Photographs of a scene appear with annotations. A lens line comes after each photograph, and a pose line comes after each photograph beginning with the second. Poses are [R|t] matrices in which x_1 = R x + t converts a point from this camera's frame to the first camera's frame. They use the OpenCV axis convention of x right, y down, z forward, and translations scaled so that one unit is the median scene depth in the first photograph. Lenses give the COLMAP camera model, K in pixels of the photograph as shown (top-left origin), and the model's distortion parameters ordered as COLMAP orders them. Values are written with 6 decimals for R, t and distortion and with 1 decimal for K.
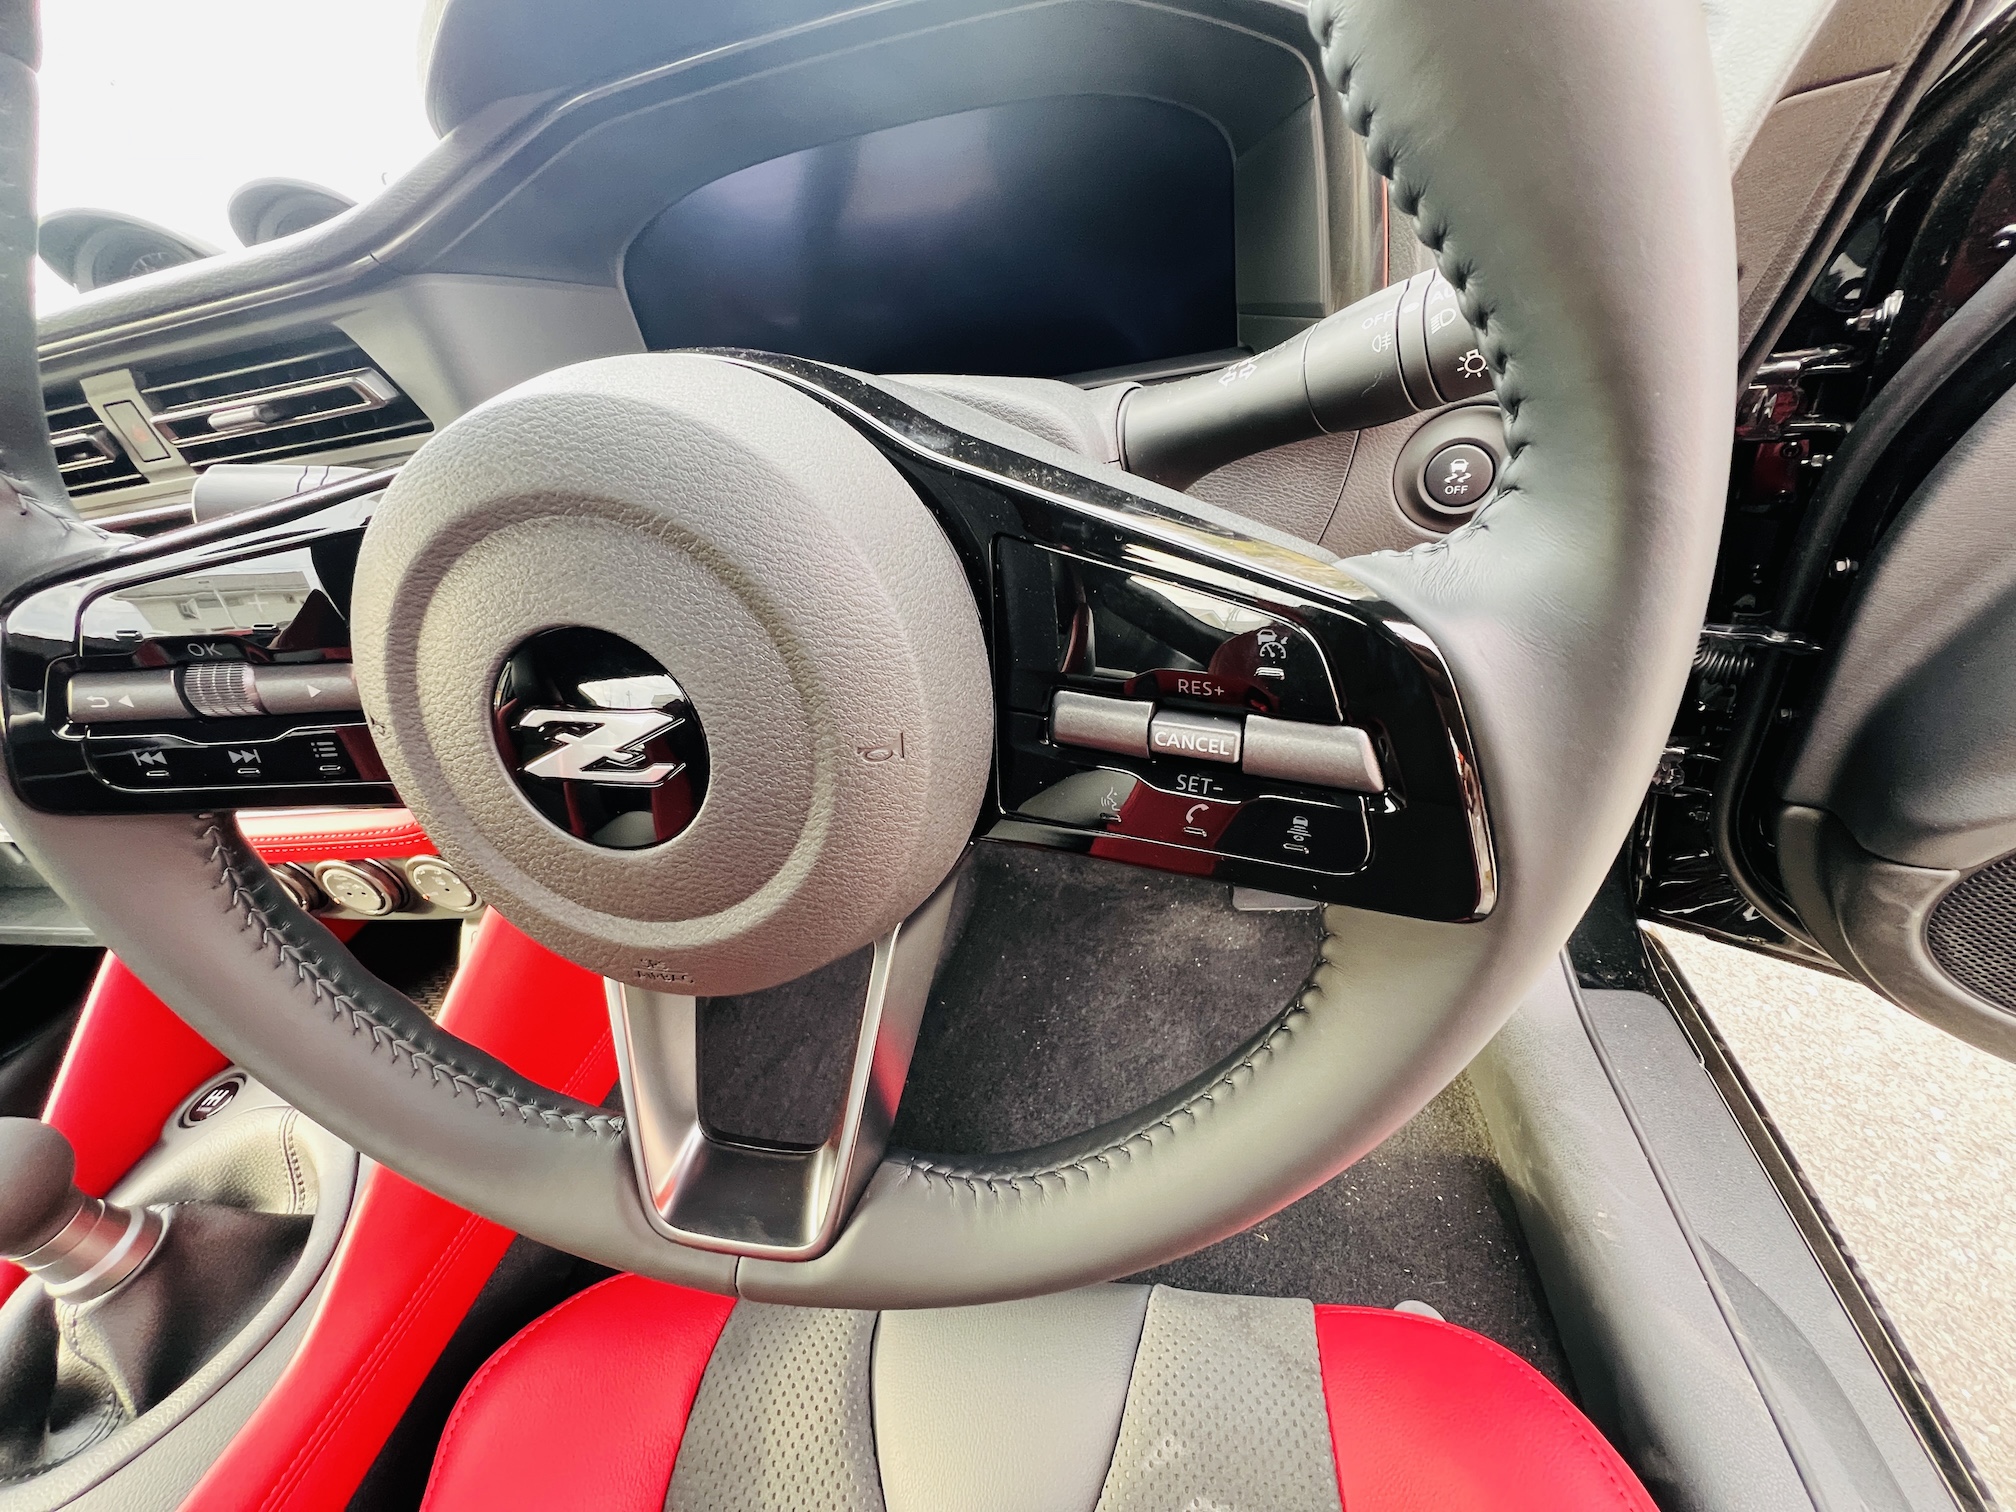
lens RADIAL K [[811.0, 0, 1008.0], [0, 811.0, 756.0], [0, 0, 1]] dist [-0.001062, -0.000467]
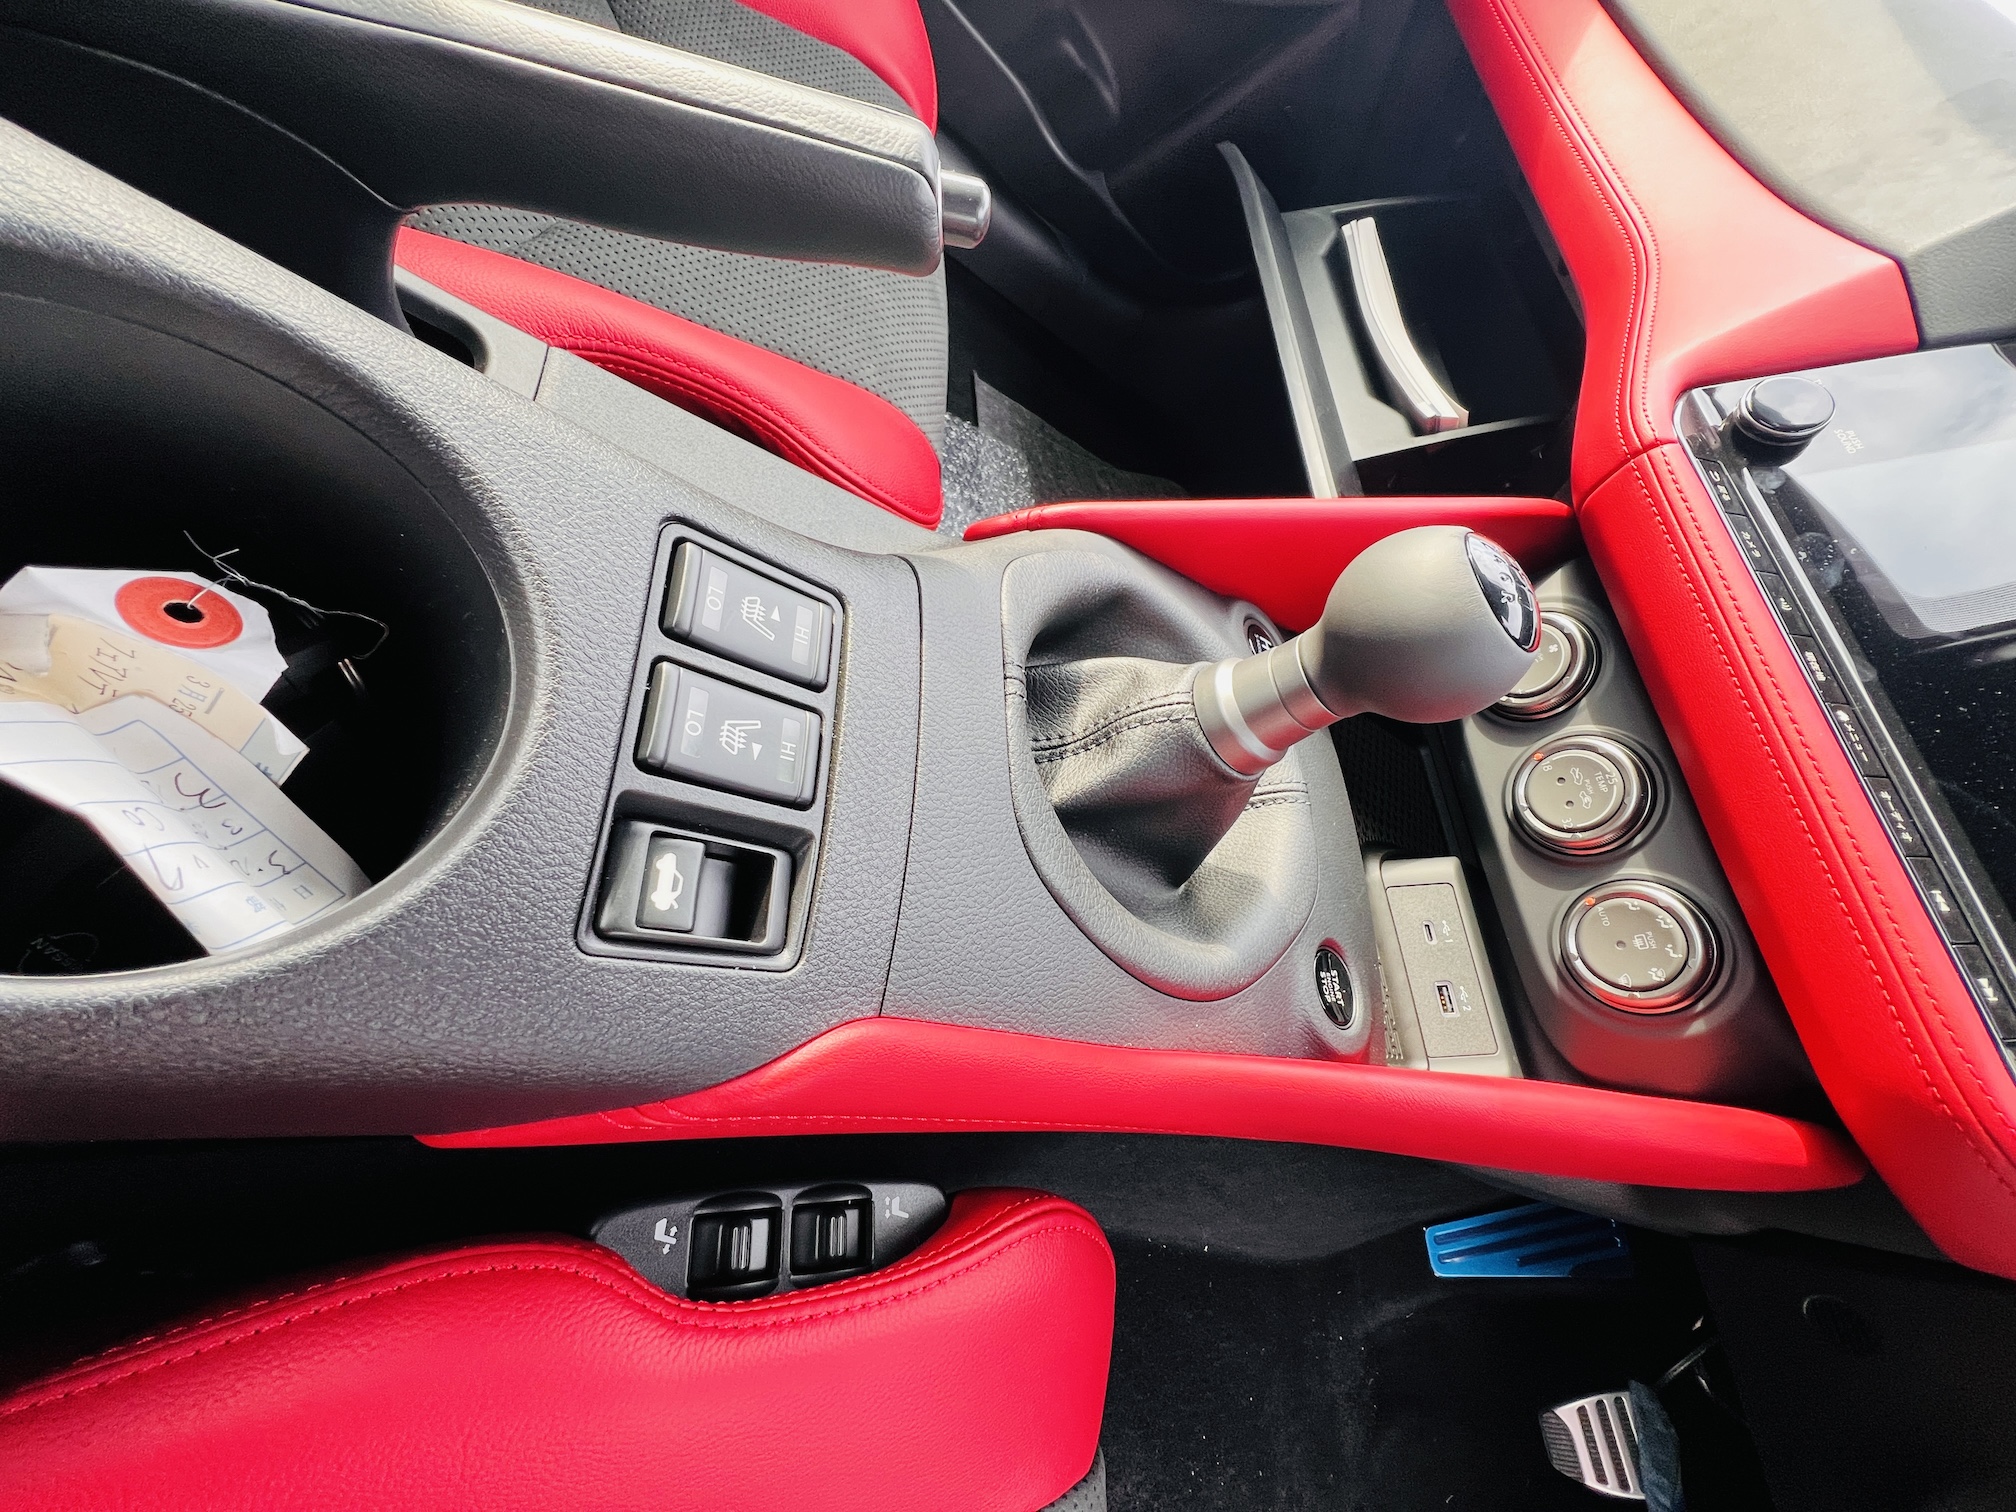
lens RADIAL K [[811.0, 0, 1008.0], [0, 811.0, 756.0], [0, 0, 1]] dist [-0.001062, -0.000467]
pose [[0.042438, 0.980177, -0.193527, -0.830633], [-0.980361, 0.078192, 0.181050, 0.602754], [0.192593, 0.182043, 0.964245, 0.243121]]
